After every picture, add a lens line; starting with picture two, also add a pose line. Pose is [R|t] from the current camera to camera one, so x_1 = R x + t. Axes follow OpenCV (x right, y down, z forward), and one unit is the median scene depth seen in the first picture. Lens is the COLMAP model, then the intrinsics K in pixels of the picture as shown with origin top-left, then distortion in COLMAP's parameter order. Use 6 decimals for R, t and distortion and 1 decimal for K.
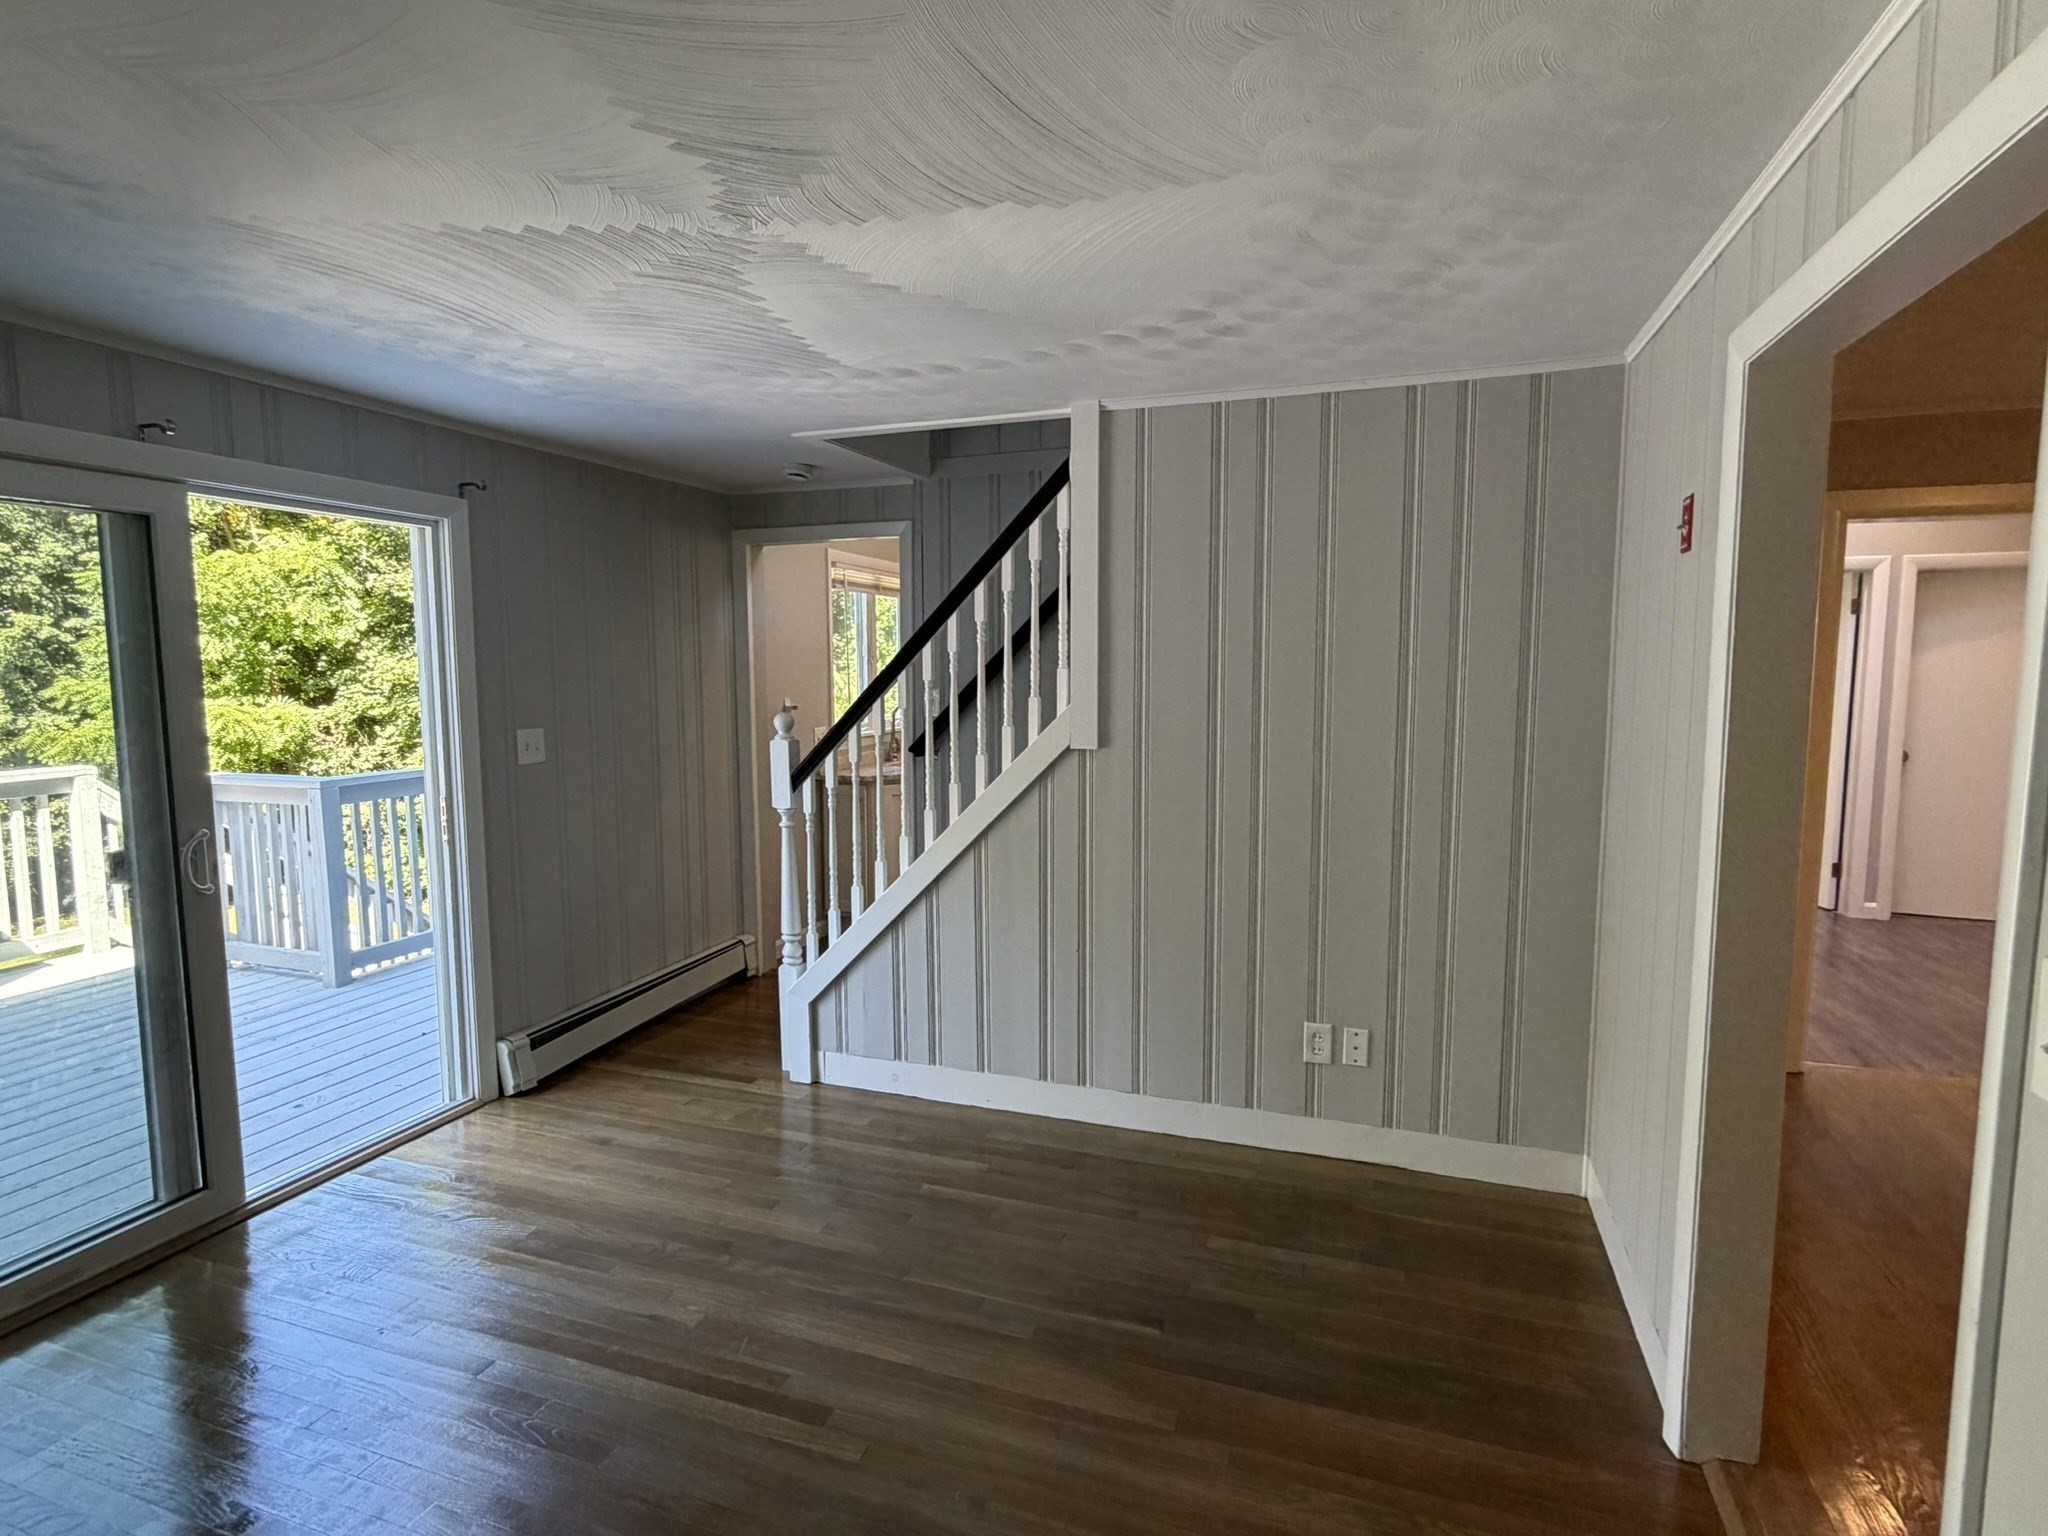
lens RADIAL K [[1068.8, 0, 1024.0], [0, 1068.8, 768.0], [0, 0, 1]] dist [0.000471, 0.000076]
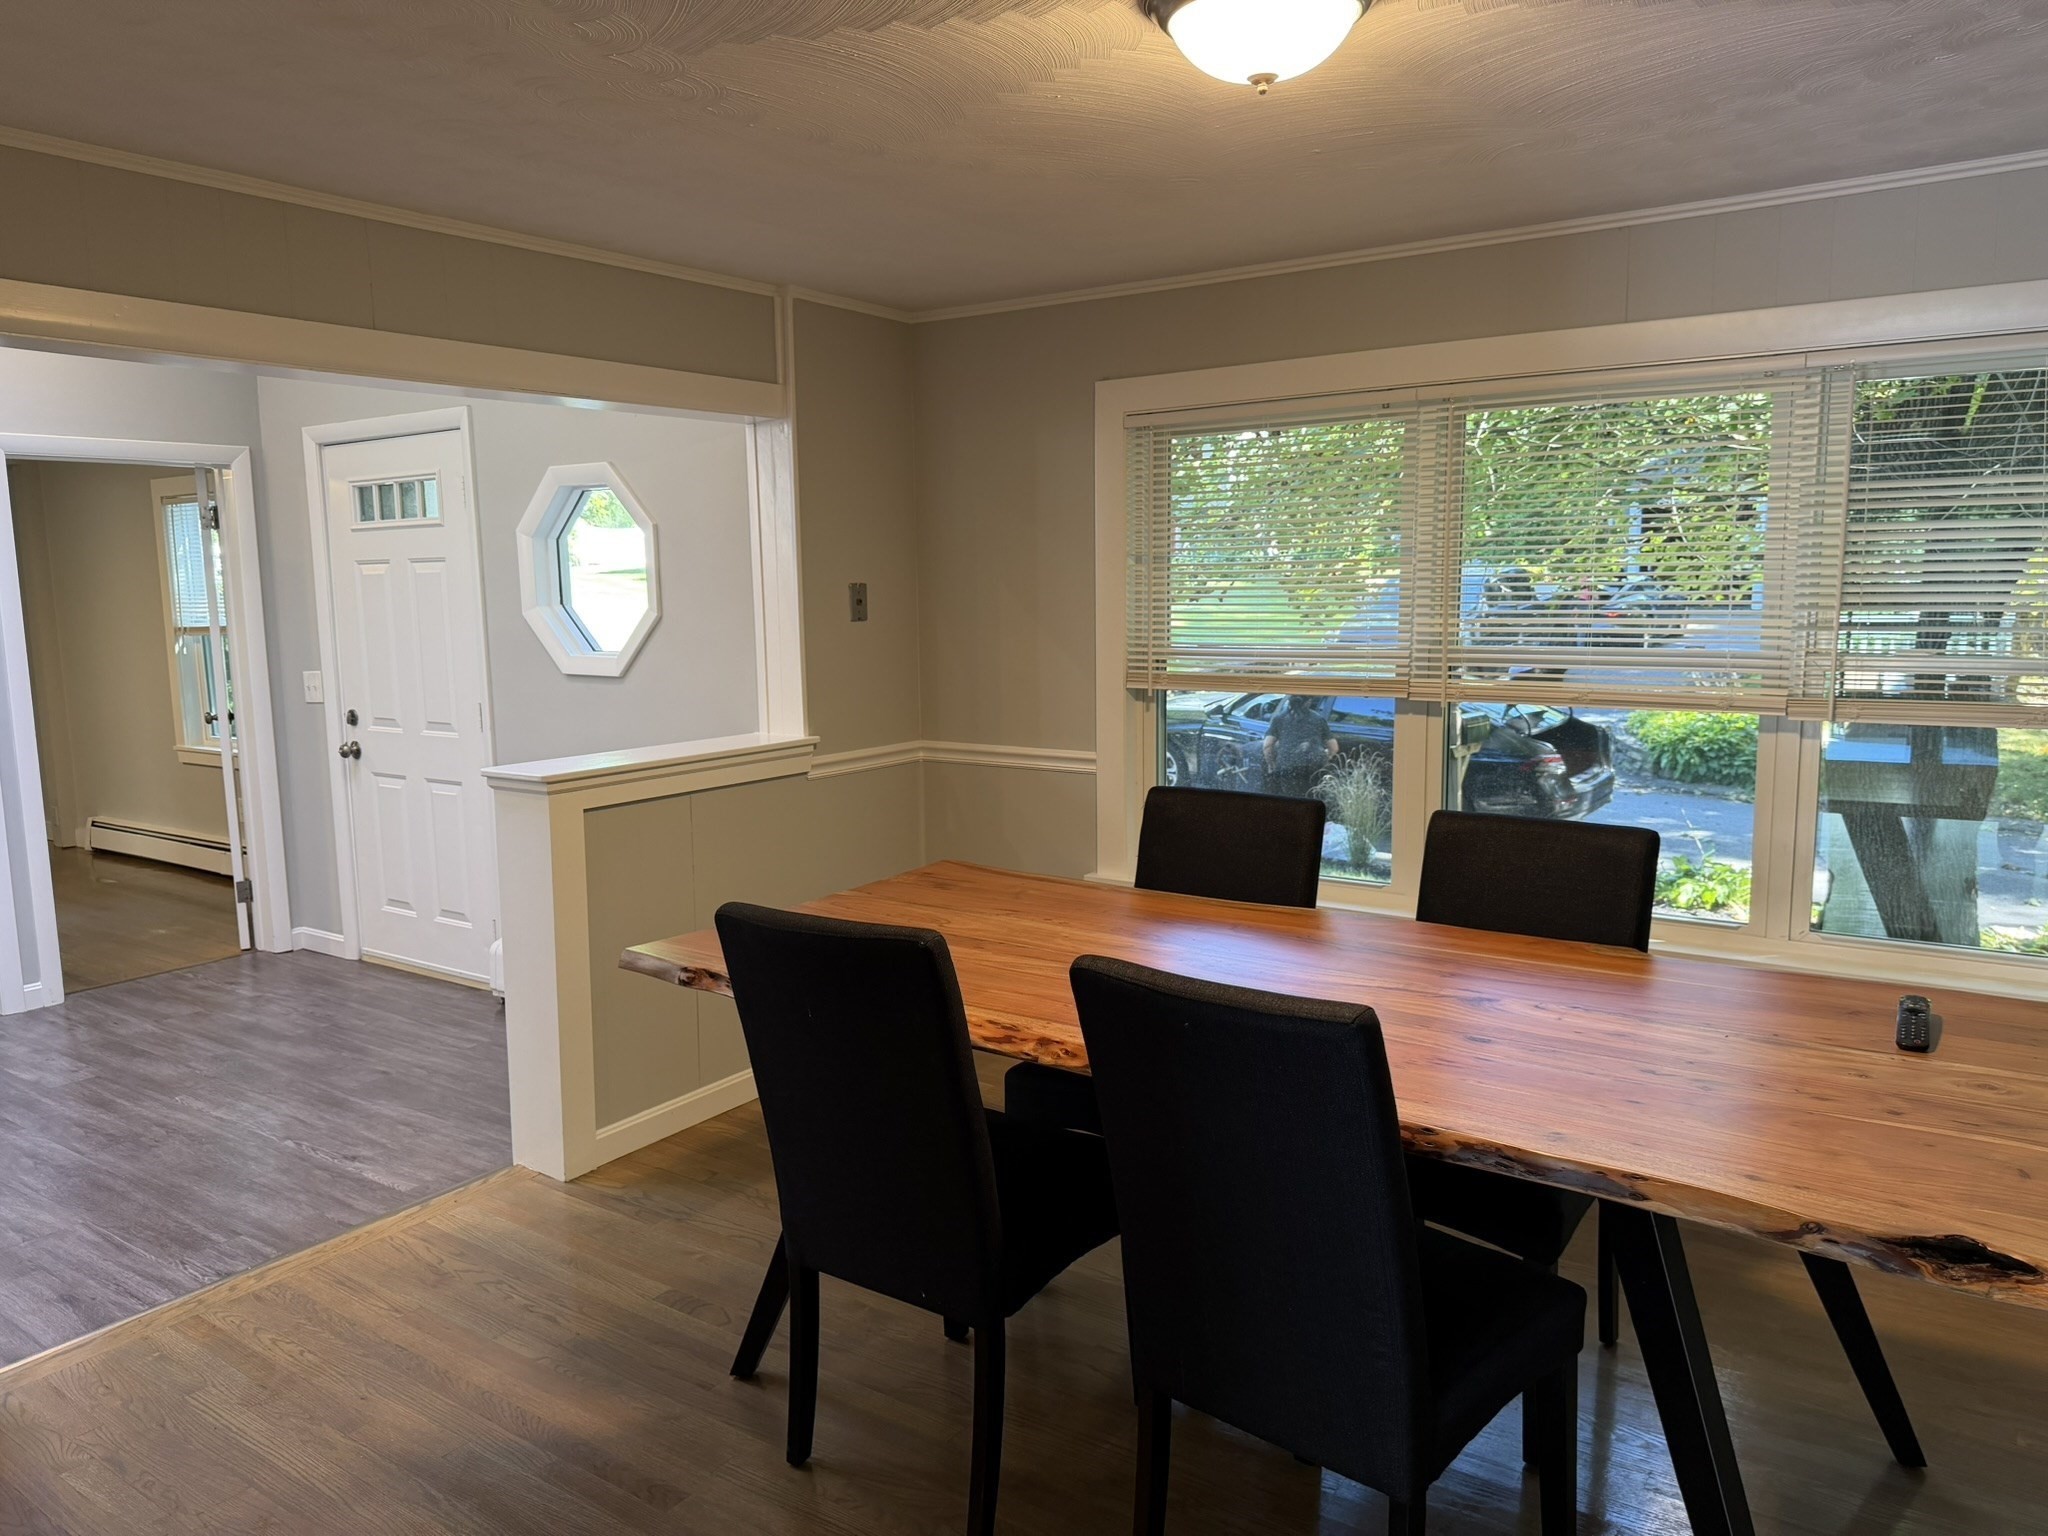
lens RADIAL K [[1439.6, 0, 1024.0], [0, 1439.6, 768.0], [0, 0, 1]] dist [-0.000015, -0.000114]
pose [[0.262617, -0.128850, 0.956258, 0.174789], [0.111684, 0.988442, 0.102515, -0.024362], [-0.958415, 0.079877, 0.273972, 0.228915]]
